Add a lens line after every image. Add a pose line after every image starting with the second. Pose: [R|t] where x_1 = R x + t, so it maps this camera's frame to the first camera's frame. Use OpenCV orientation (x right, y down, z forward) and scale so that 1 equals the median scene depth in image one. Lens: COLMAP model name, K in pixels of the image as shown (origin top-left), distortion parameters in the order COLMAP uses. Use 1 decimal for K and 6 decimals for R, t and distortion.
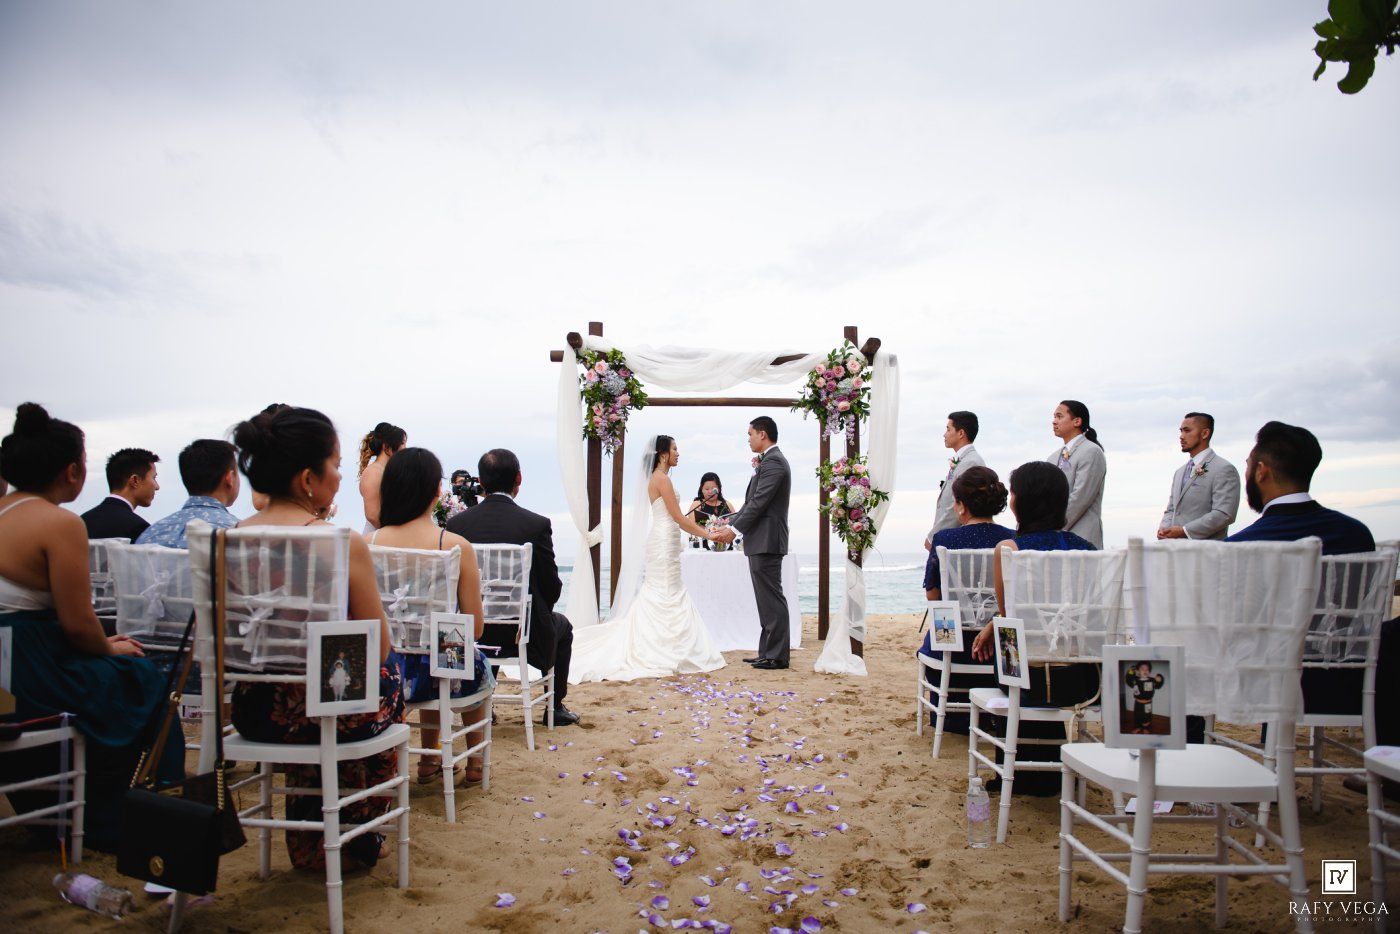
lens RADIAL K [[995.6, 0, 700.0], [0, 995.6, 467.0], [0, 0, 1]] dist [-0.002972, -0.087323]
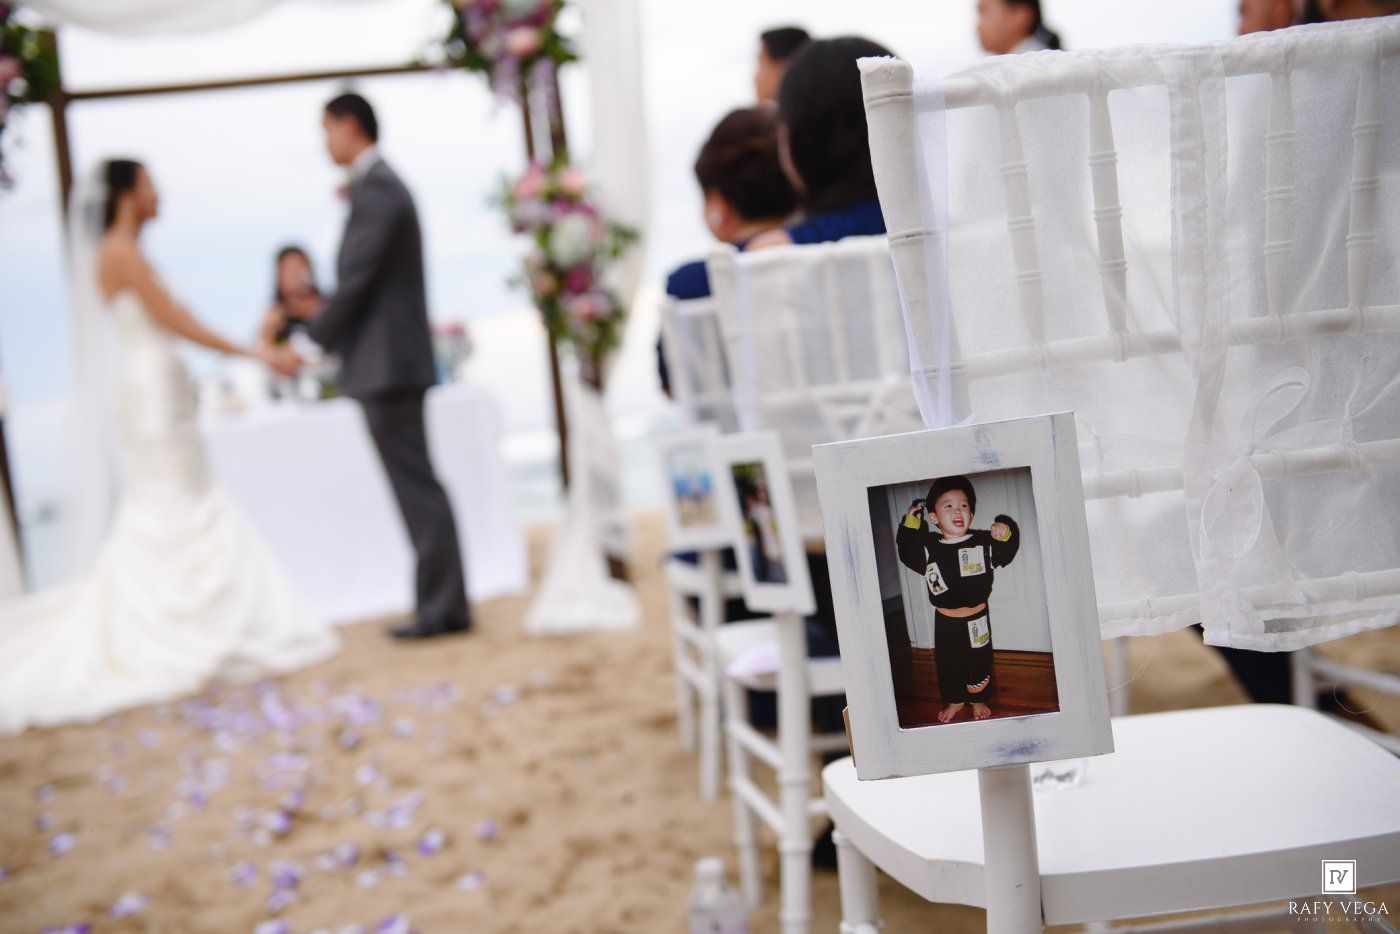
lens RADIAL K [[1932.0, 0, 700.0], [0, 1932.0, 467.0], [0, 0, 1]] dist [0.125787, 0.092828]
pose [[0.981170, -0.130436, 0.142447, 0.073492], [0.113314, 0.985996, 0.122356, 0.028344], [-0.156412, -0.103911, 0.982211, 0.110702]]
